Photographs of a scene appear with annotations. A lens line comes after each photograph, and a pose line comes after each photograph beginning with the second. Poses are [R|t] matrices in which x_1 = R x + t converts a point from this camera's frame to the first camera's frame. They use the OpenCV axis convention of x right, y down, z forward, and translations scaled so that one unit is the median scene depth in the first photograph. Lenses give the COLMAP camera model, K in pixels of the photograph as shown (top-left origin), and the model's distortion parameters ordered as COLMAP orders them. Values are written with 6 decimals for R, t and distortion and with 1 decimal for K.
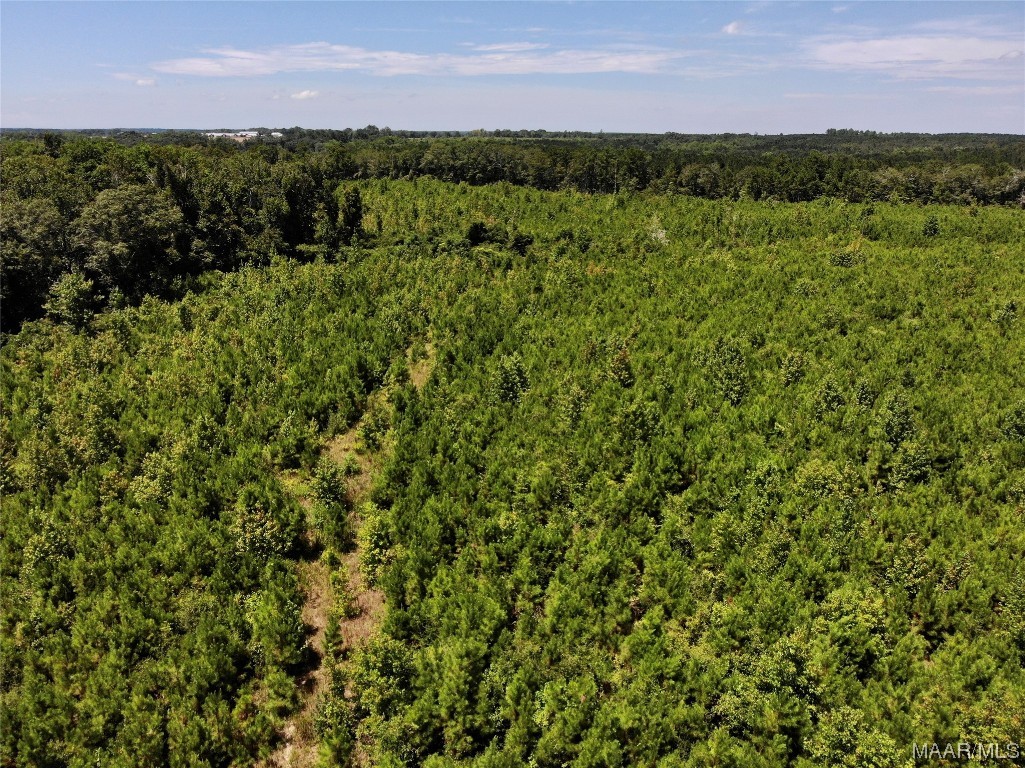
lens RADIAL K [[768.9, 0, 512.5], [0, 768.9, 384.0], [0, 0, 1]] dist [-0.022121, 0.002293]
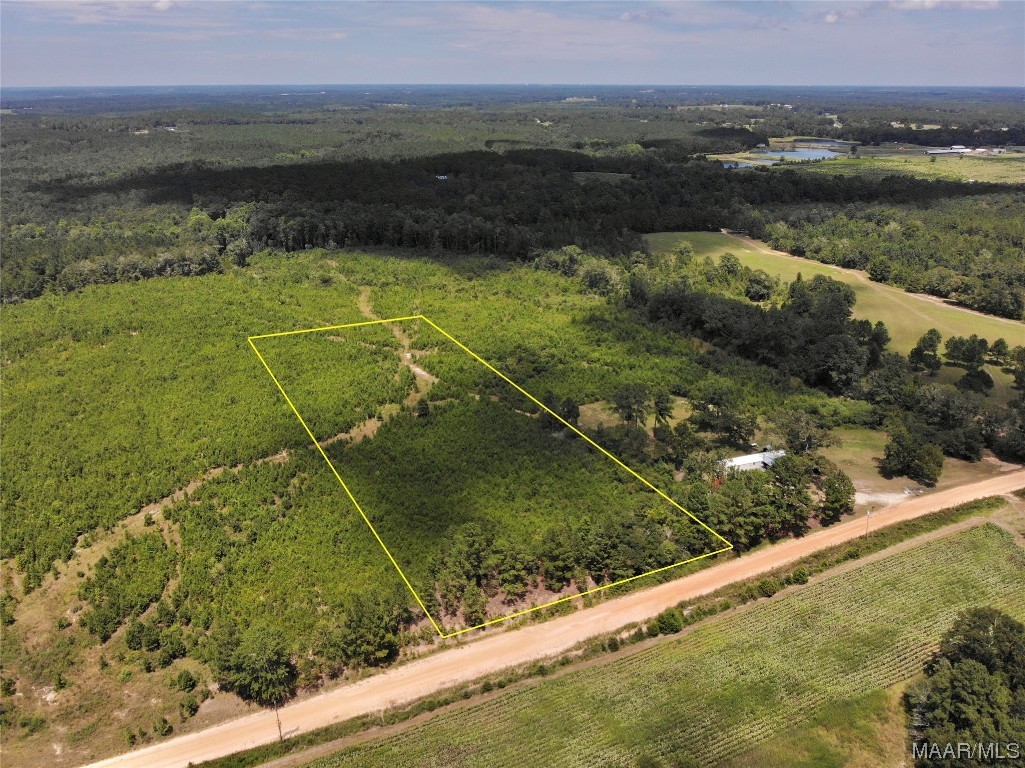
lens RADIAL K [[768.9, 0, 512.5], [0, 768.9, 384.0], [0, 0, 1]] dist [-0.022121, 0.002293]
pose [[0.631995, -0.290470, 0.718477, -0.425088], [0.244528, 0.954483, 0.170788, -0.245761], [-0.735383, 0.067751, 0.674256, -1.850441]]
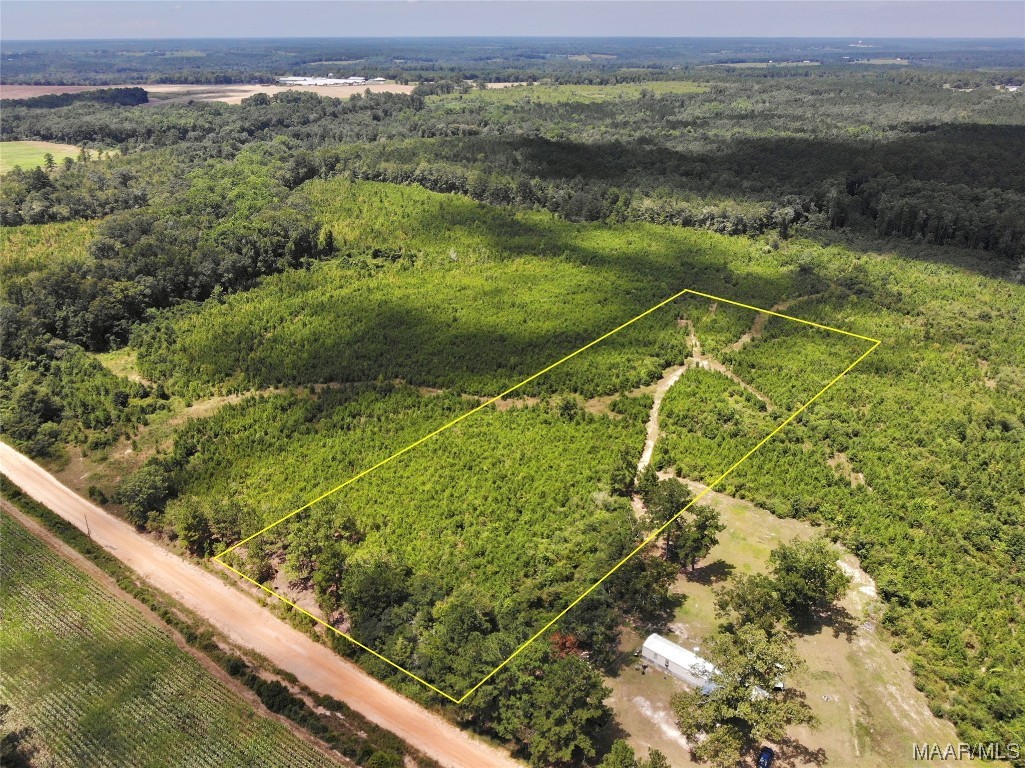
lens RADIAL K [[768.9, 0, 512.5], [0, 768.9, 384.0], [0, 0, 1]] dist [-0.022121, 0.002293]
pose [[0.986977, 0.058424, -0.149877, 1.232371], [-0.041179, 0.992431, 0.115692, -0.144306], [0.155502, -0.108014, 0.981913, -2.153413]]
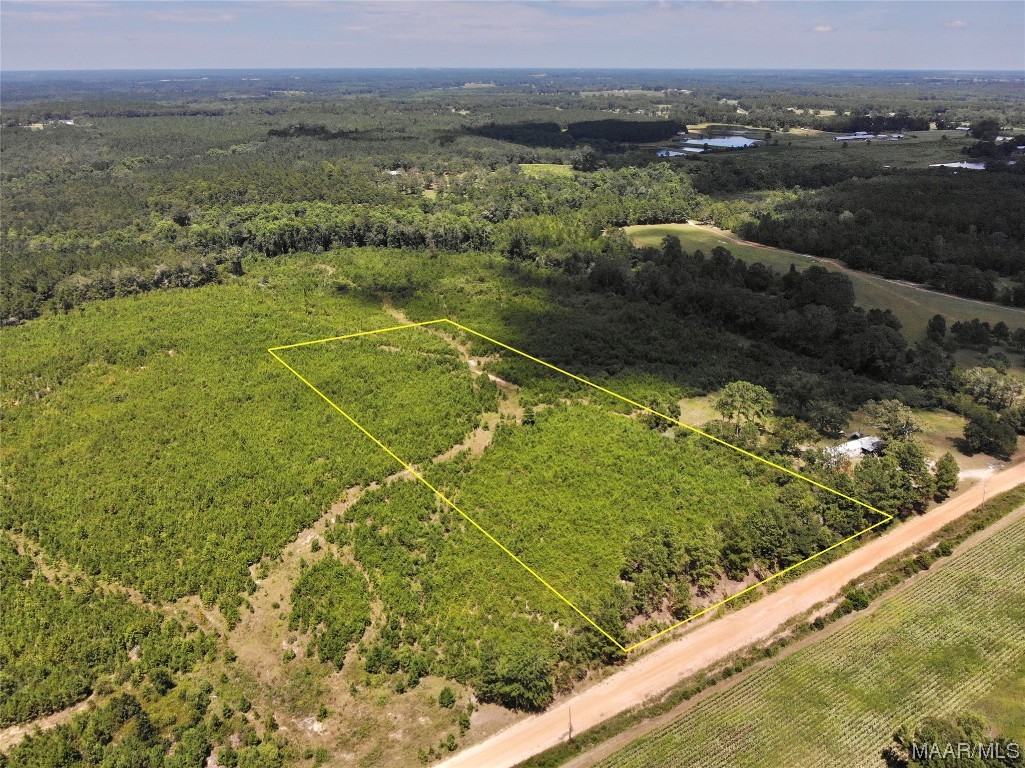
lens RADIAL K [[768.9, 0, 512.5], [0, 768.9, 384.0], [0, 0, 1]] dist [-0.022121, 0.002293]
pose [[0.518665, -0.334916, 0.786650, -0.848711], [0.268780, 0.937306, 0.221843, -0.492230], [-0.811630, 0.096374, 0.576167, -1.438714]]
